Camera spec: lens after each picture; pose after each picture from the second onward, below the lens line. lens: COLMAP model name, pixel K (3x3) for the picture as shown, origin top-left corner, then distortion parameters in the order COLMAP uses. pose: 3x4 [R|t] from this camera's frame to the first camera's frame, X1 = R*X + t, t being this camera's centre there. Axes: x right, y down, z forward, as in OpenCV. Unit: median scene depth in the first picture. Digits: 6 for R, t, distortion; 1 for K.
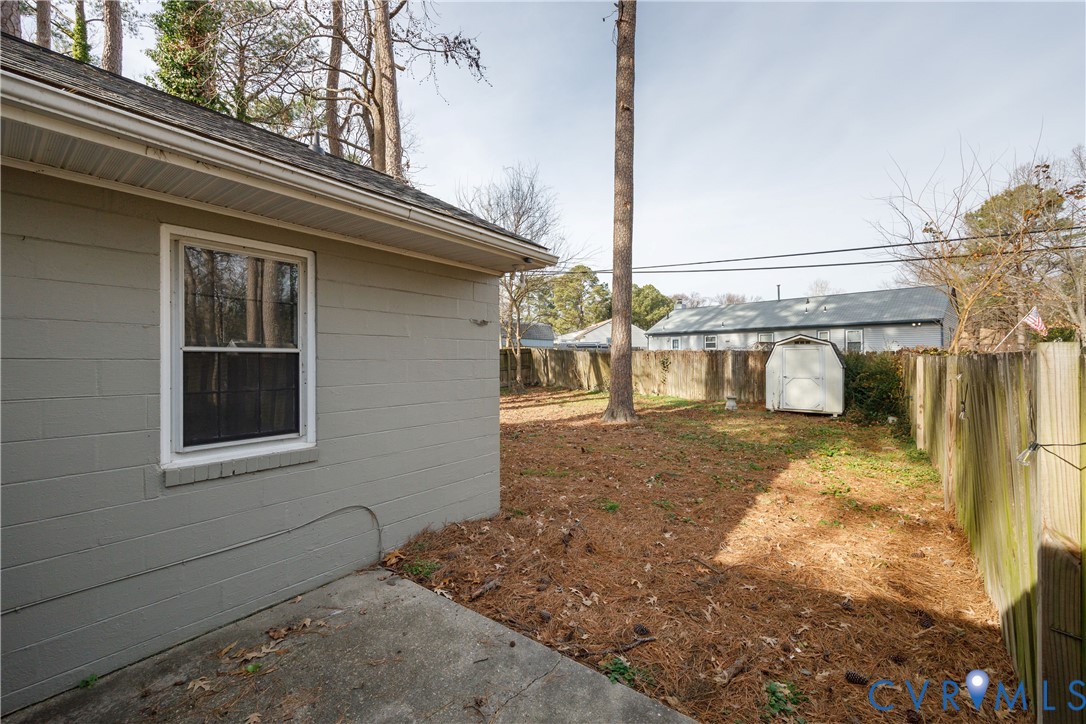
lens RADIAL K [[446.7, 0, 543.6], [0, 446.7, 358.3], [0, 0, 1]] dist [-0.001468, -0.000005]
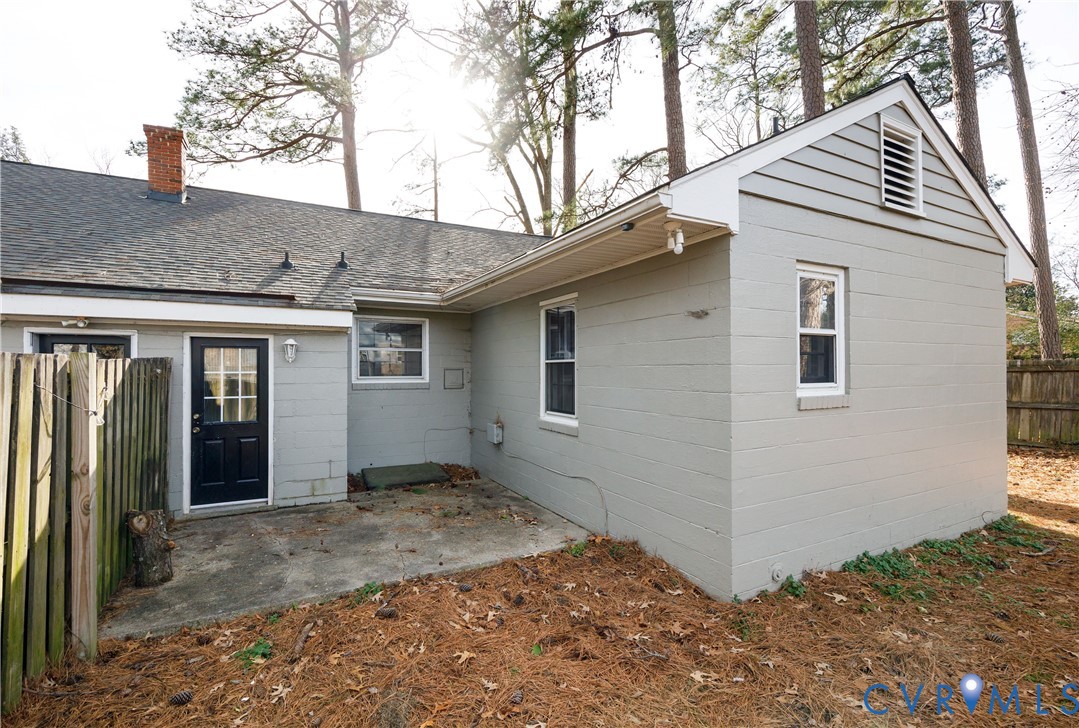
lens RADIAL K [[482.9, 0, 536.7], [0, 482.9, 368.5], [0, 0, 1]] dist [-0.000391, 0.000020]
pose [[-0.432553, -0.006588, -0.901585, 0.679436], [-0.001469, 0.999977, -0.006602, 0.014262], [0.901607, -0.001531, -0.432553, 1.104783]]
